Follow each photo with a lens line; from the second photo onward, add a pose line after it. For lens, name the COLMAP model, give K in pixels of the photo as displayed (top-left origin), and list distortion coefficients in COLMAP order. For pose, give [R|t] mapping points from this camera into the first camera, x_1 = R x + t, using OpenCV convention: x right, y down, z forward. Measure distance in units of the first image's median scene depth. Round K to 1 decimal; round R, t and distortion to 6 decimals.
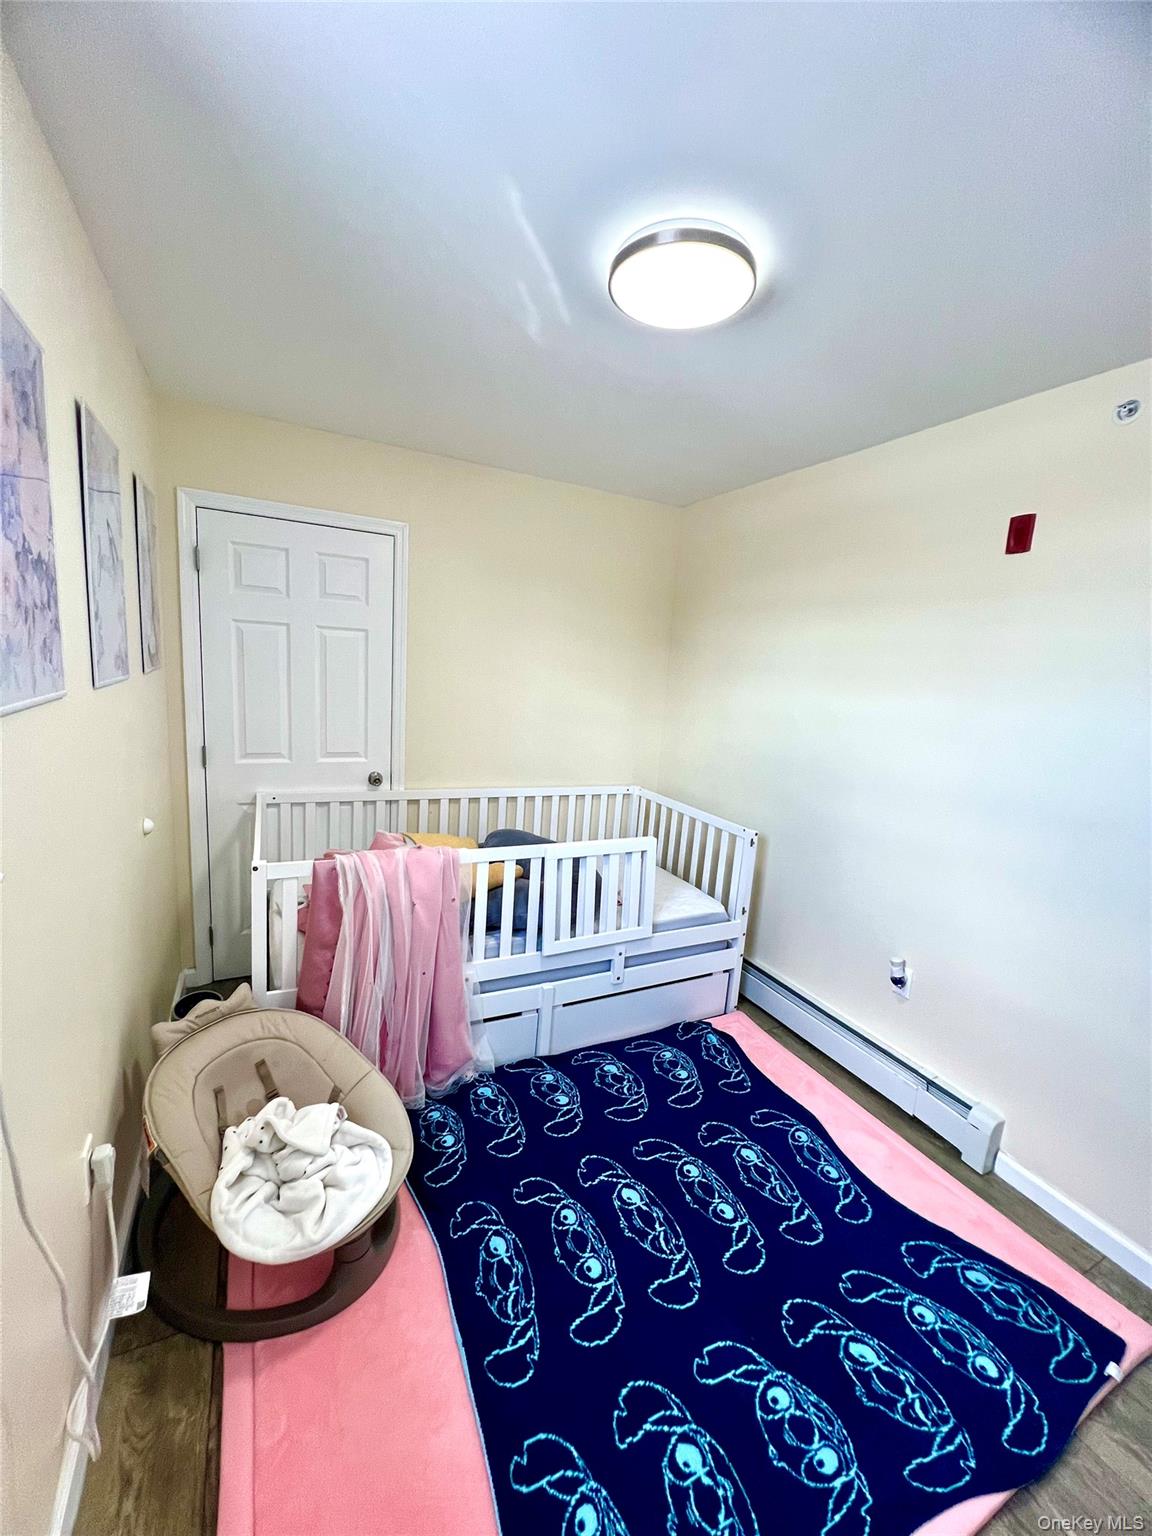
lens RADIAL K [[614.3, 0, 578.2], [0, 614.3, 762.9], [0, 0, 1]] dist [-0.006282, 0.001252]
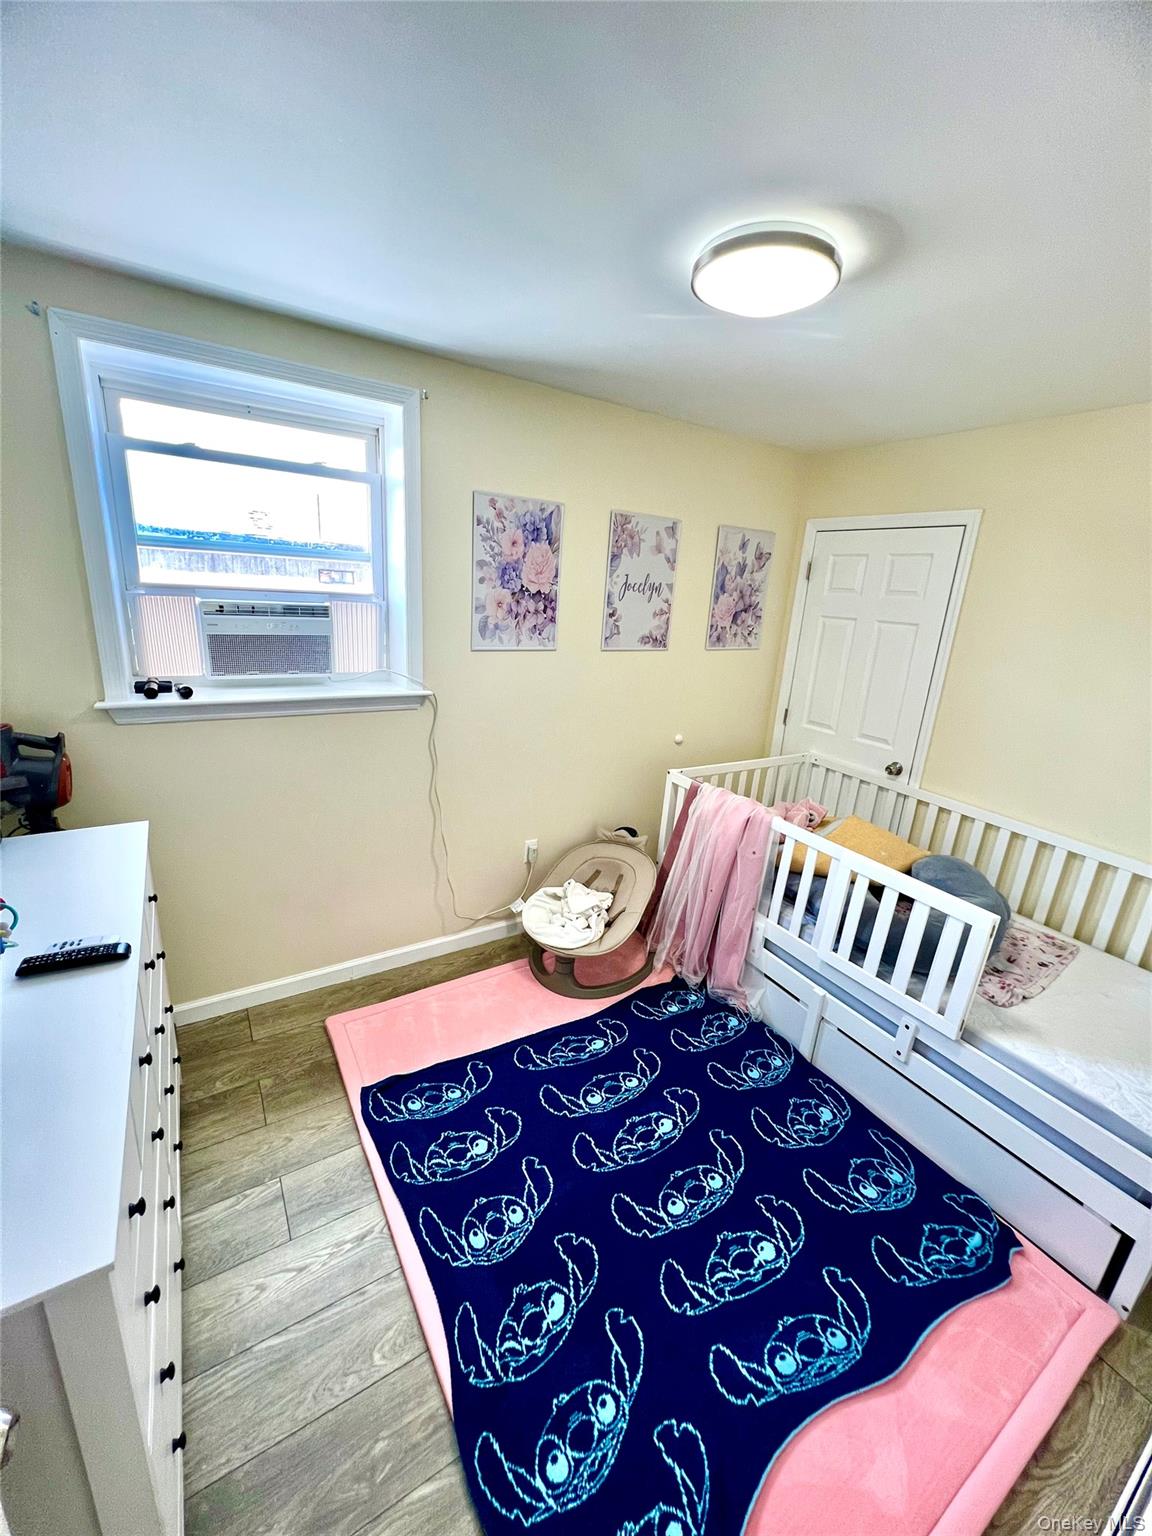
lens RADIAL K [[614.3, 0, 578.2], [0, 614.3, 762.9], [0, 0, 1]] dist [-0.006282, 0.001252]
pose [[0.089679, 0.221970, -0.970921, 1.033971], [-0.216168, 0.955948, 0.198581, -0.121572], [0.972229, 0.192074, 0.133712, 0.573582]]
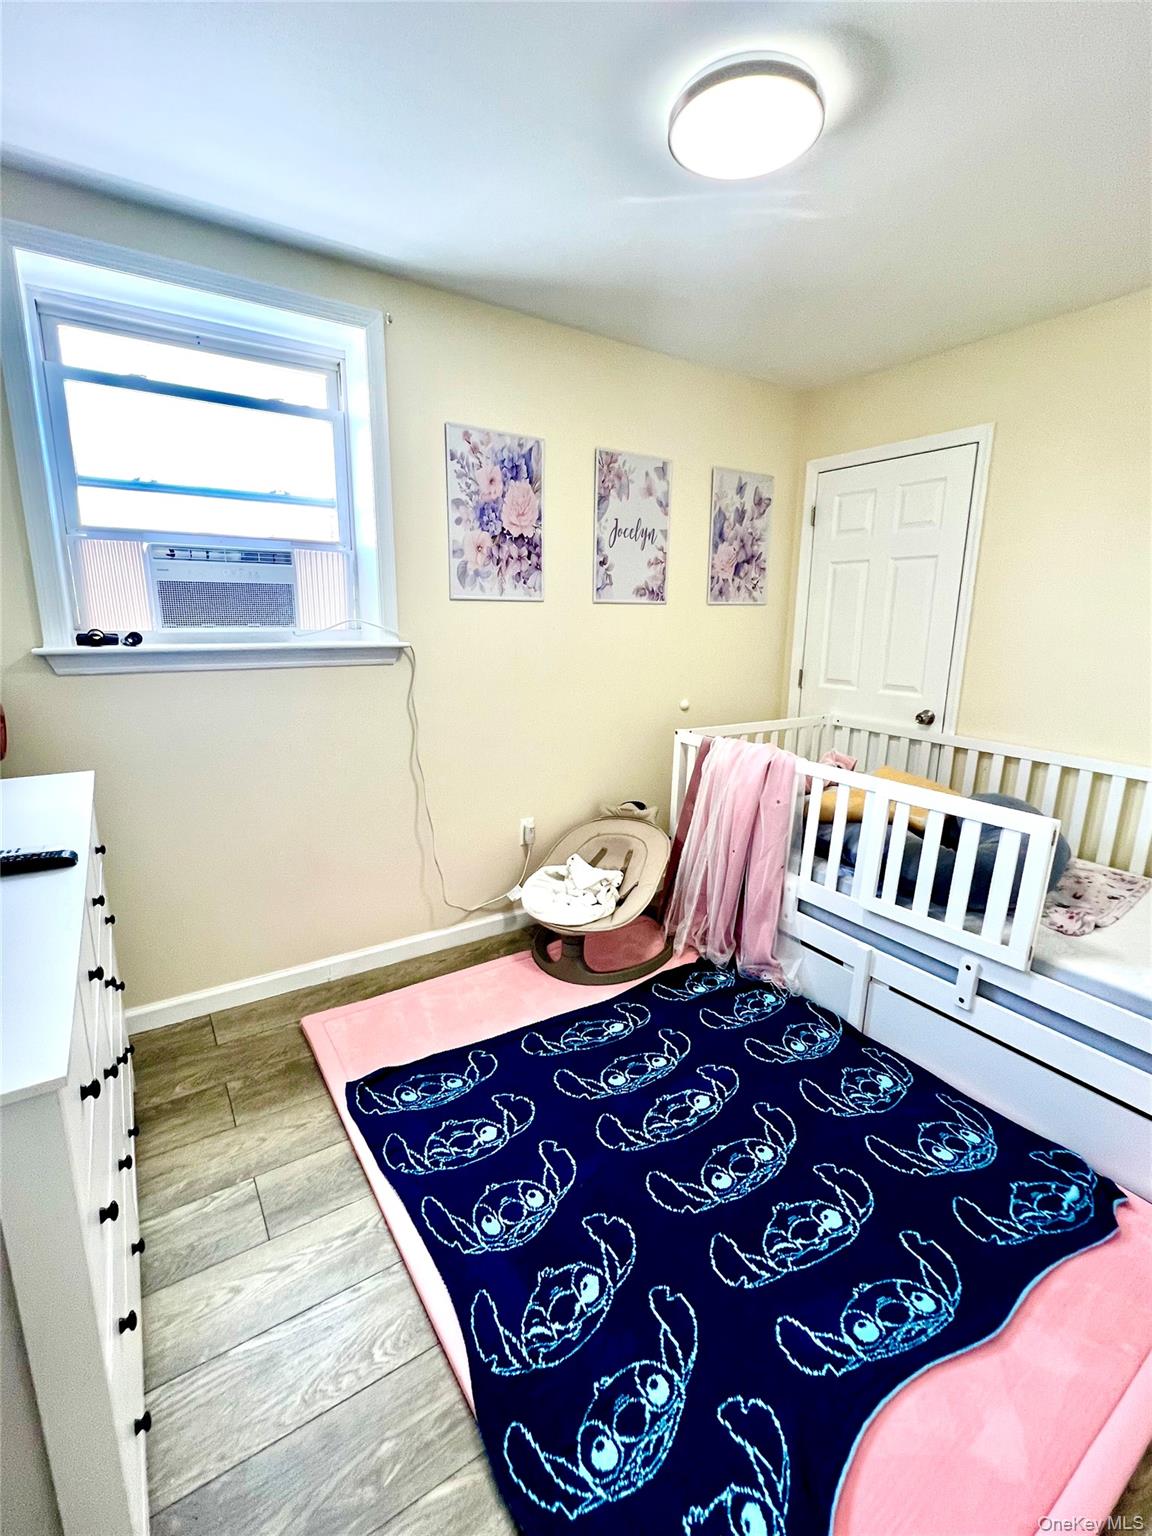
lens RADIAL K [[684.8, 0, 578.7], [0, 684.8, 763.7], [0, 0, 1]] dist [-0.004592, 0.000346]
pose [[0.113483, 0.151603, -0.981905, 1.063303], [-0.163470, 0.977670, 0.132056, 0.072677], [0.980000, 0.145526, 0.135731, 0.592547]]
